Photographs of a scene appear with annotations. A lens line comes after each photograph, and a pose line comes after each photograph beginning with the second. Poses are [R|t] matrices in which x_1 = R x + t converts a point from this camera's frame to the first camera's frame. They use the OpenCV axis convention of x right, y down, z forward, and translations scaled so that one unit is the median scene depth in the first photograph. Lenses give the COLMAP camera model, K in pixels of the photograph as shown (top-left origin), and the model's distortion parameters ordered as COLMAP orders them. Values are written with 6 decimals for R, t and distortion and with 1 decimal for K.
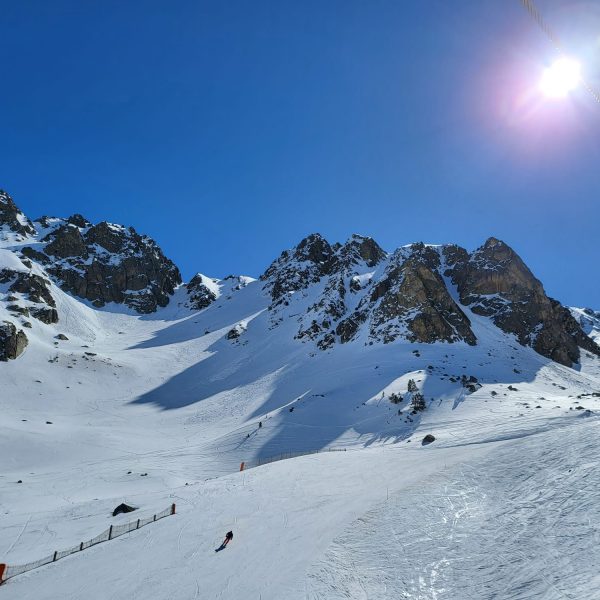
lens RADIAL K [[553.4, 0, 300.0], [0, 553.4, 300.0], [0, 0, 1]] dist [0.010881, -0.022108]
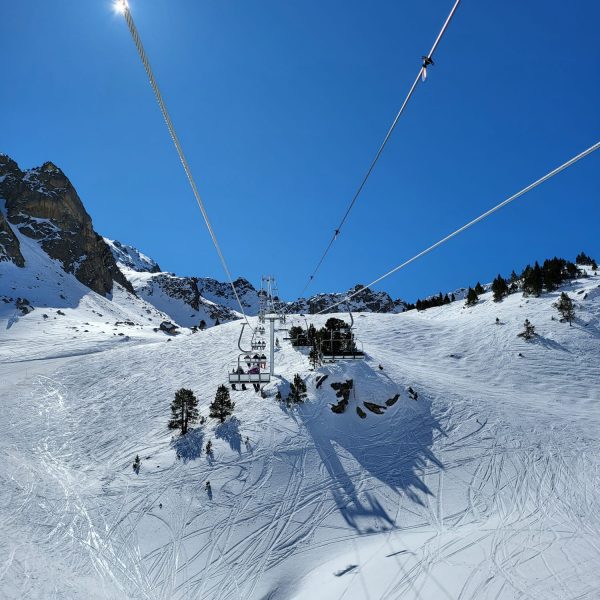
lens RADIAL K [[553.4, 0, 300.0], [0, 553.4, 300.0], [0, 0, 1]] dist [0.010881, -0.022108]
pose [[0.677153, 0.093451, 0.729884, -0.113195], [-0.198446, 0.978344, 0.058847, -0.029924], [-0.708578, -0.184691, 0.681033, -0.115989]]
